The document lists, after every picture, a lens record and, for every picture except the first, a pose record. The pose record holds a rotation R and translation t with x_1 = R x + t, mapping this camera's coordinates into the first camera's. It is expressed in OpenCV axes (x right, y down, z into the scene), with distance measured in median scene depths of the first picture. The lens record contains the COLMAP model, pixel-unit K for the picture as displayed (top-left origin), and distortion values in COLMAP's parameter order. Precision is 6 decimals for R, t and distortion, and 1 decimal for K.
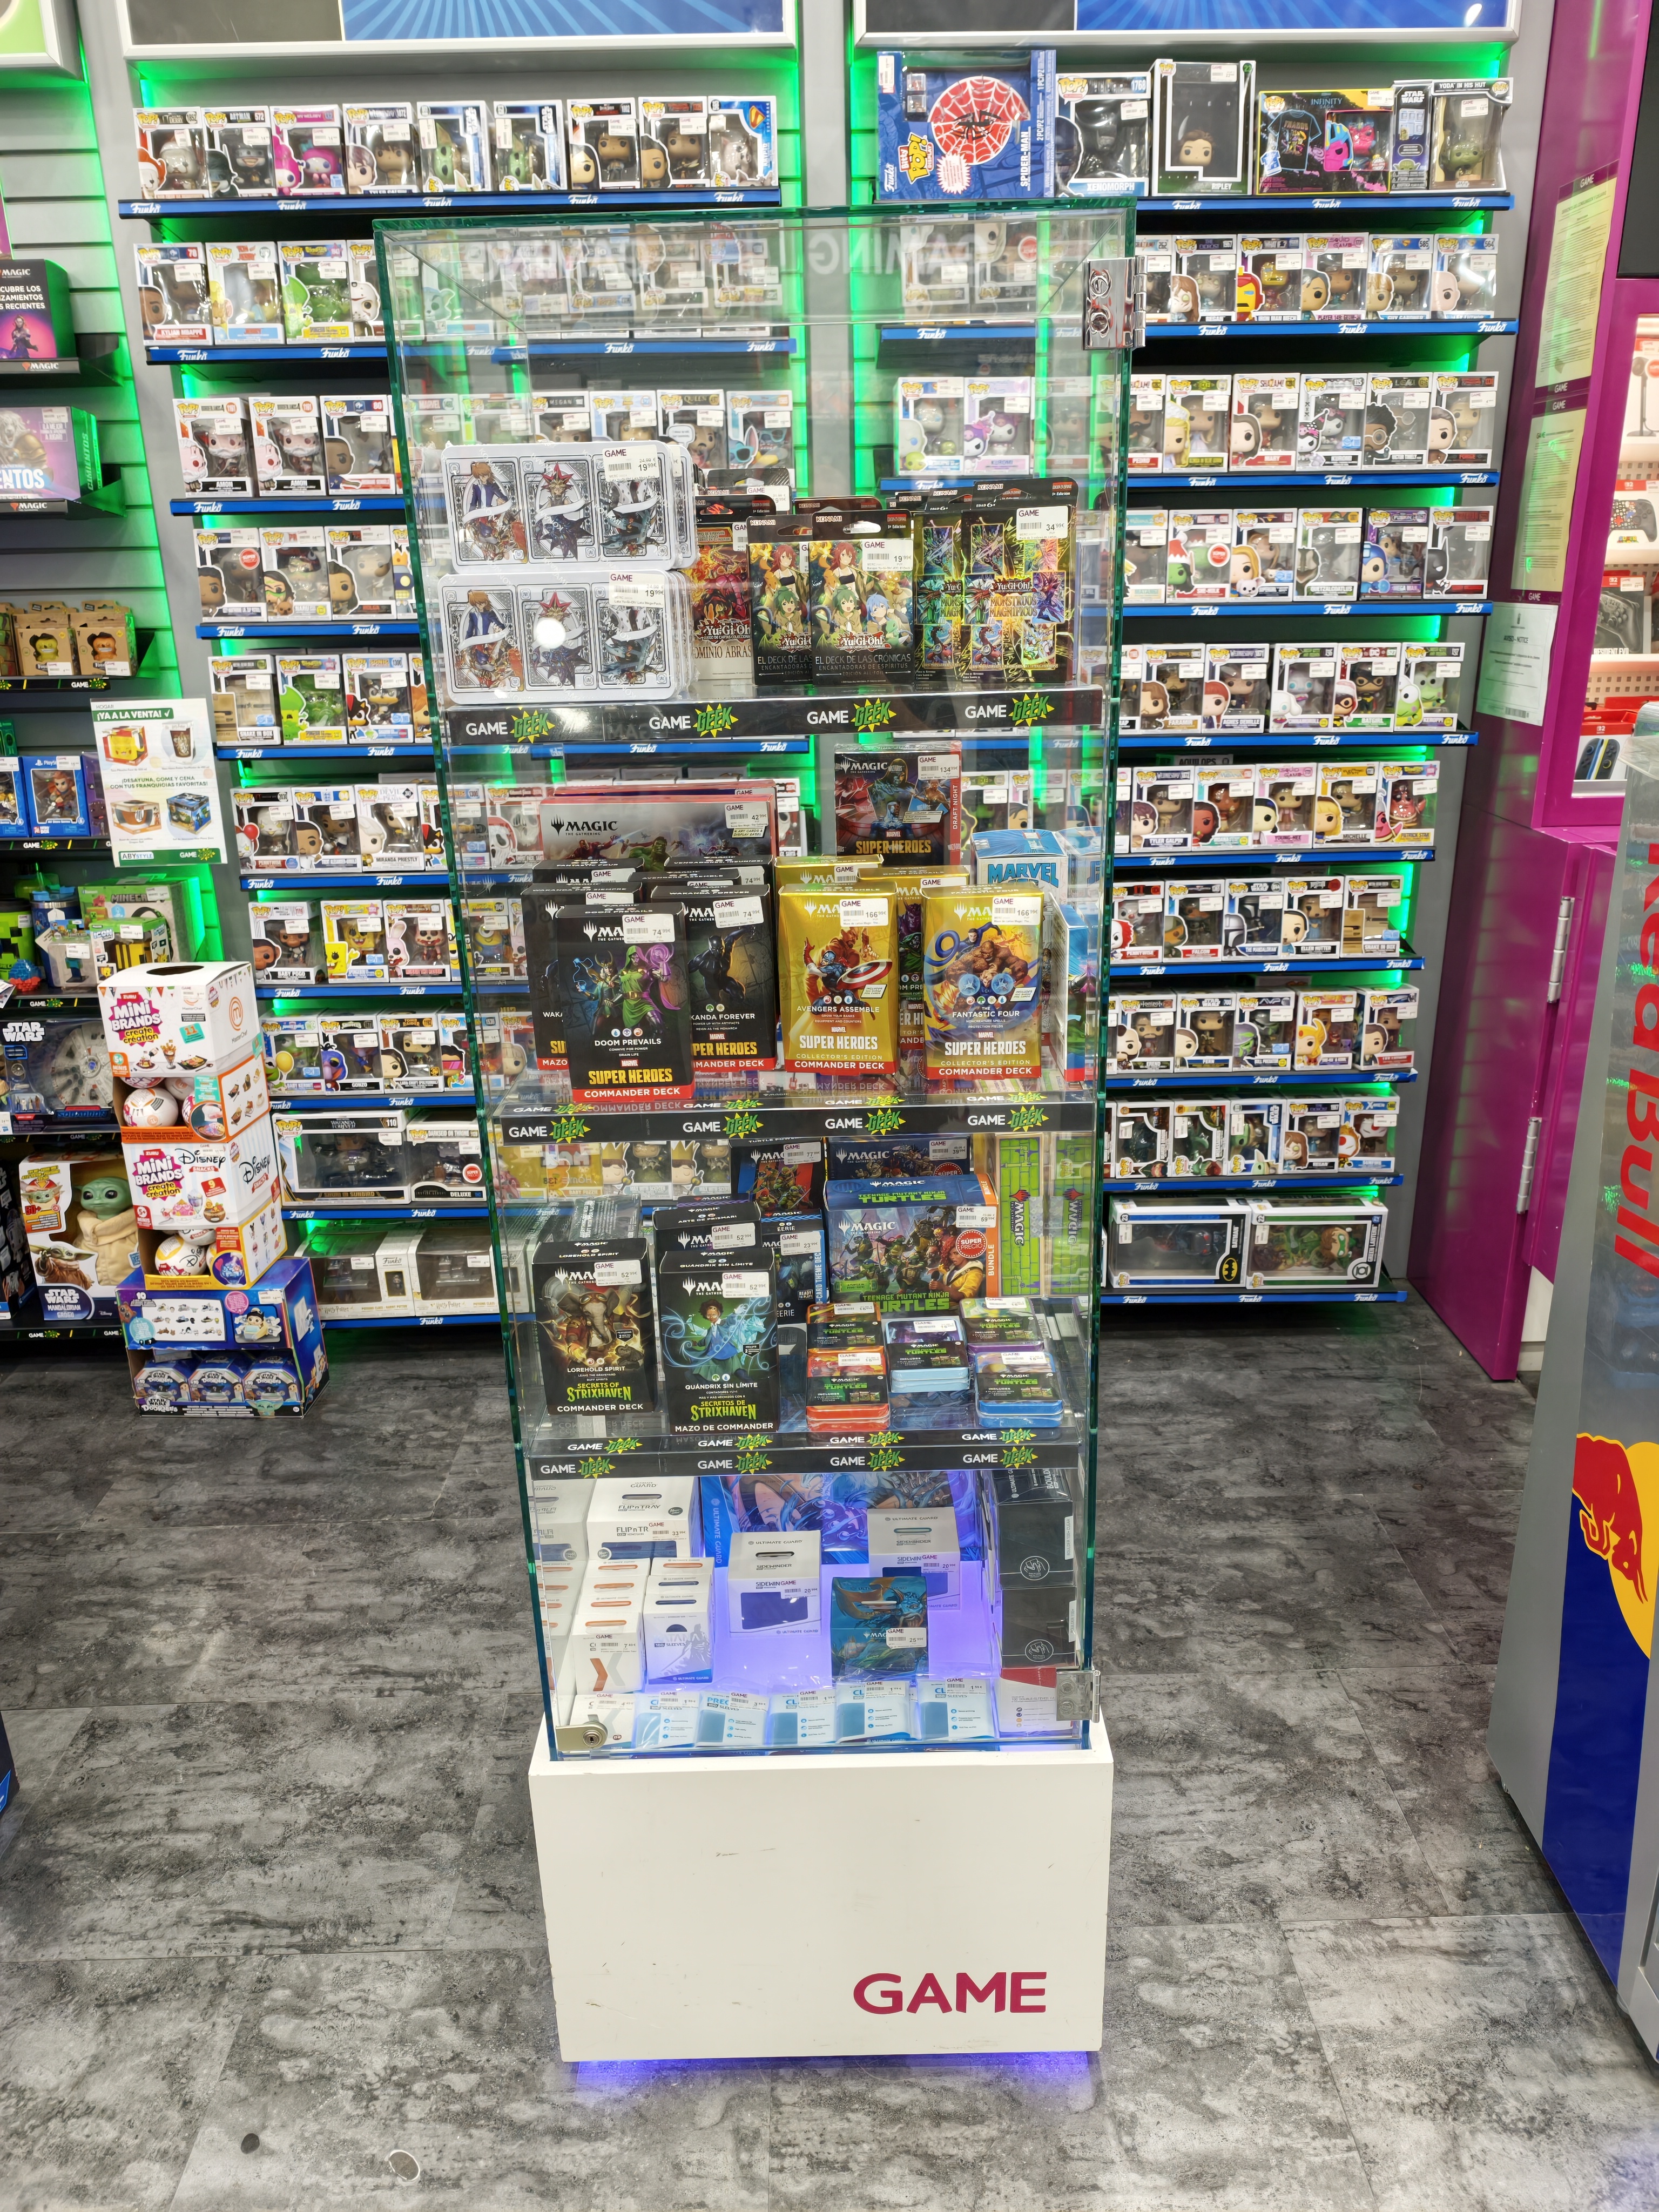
lens RADIAL K [[1537.5, 0, 841.3], [0, 1537.5, 1116.0], [0, 0, 1]] dist [0.028754, -0.041522]
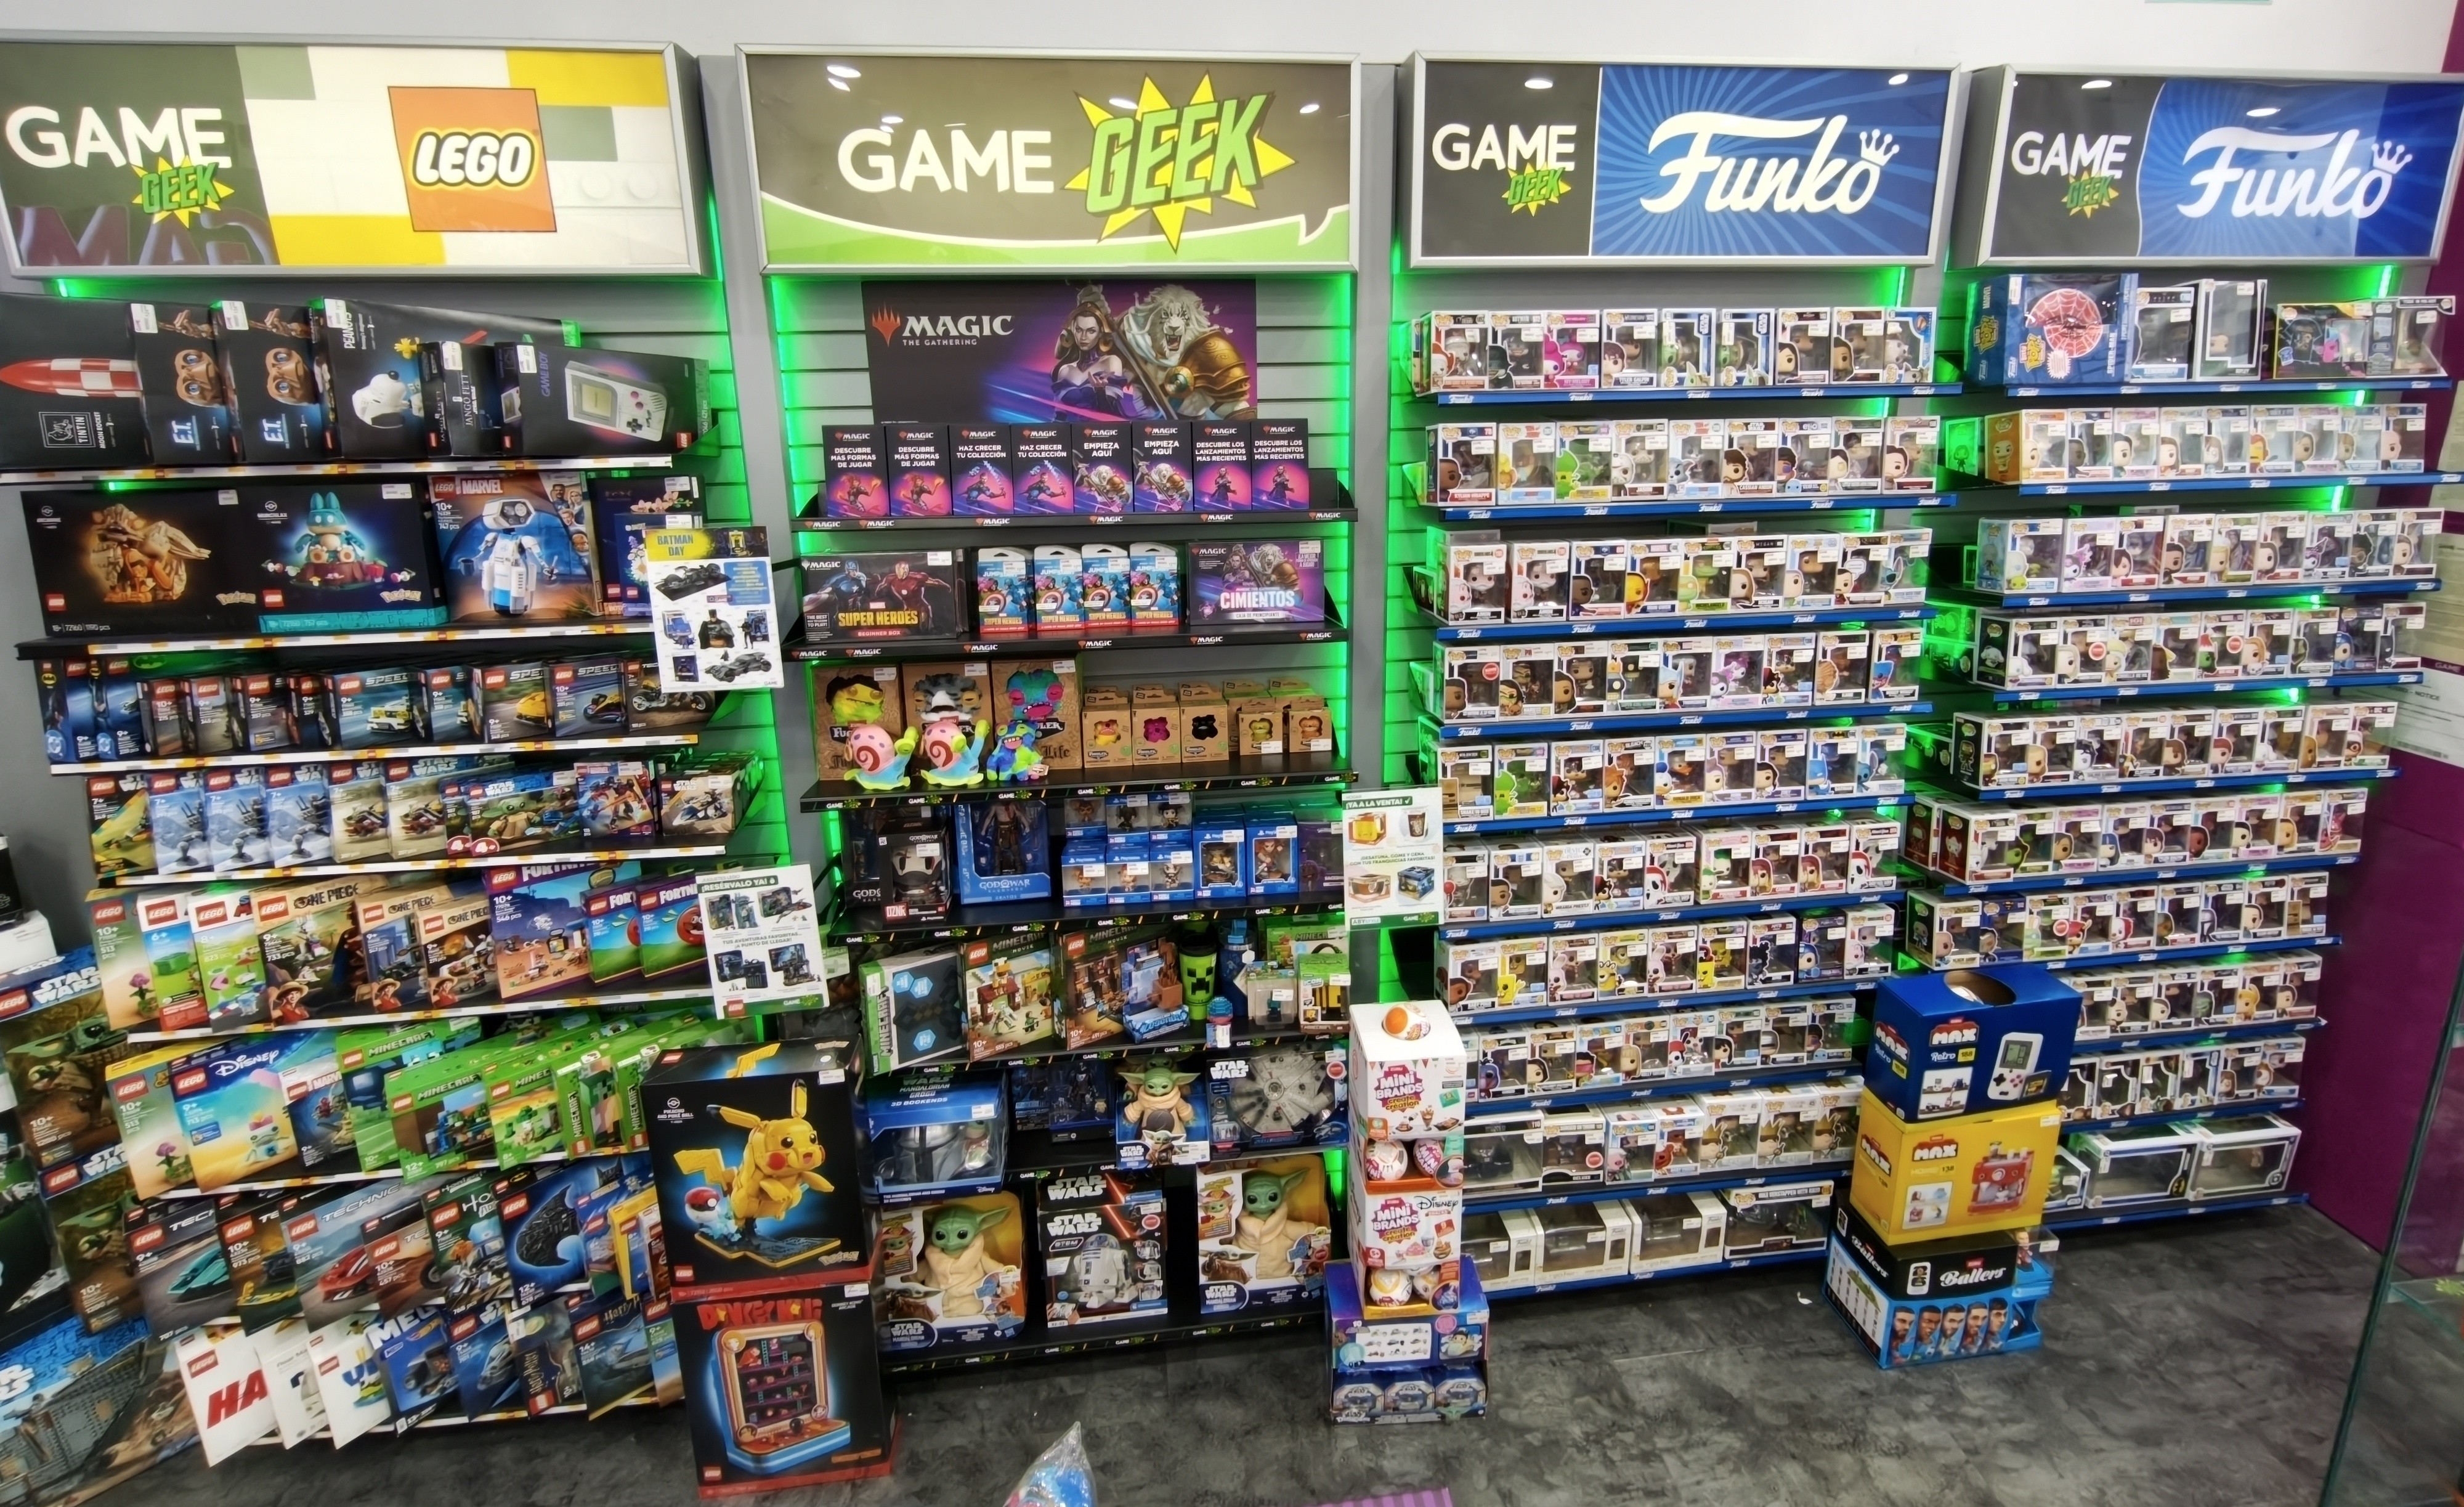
lens RADIAL K [[1031.8, 0, 1214.4], [0, 1031.8, 609.2], [0, 0, 1]] dist [-0.002096, 0.001477]
pose [[0.995056, -0.019540, 0.097376, -0.628689], [0.030934, 0.992661, -0.116905, -0.306797], [-0.094377, 0.119339, 0.988358, 0.241643]]
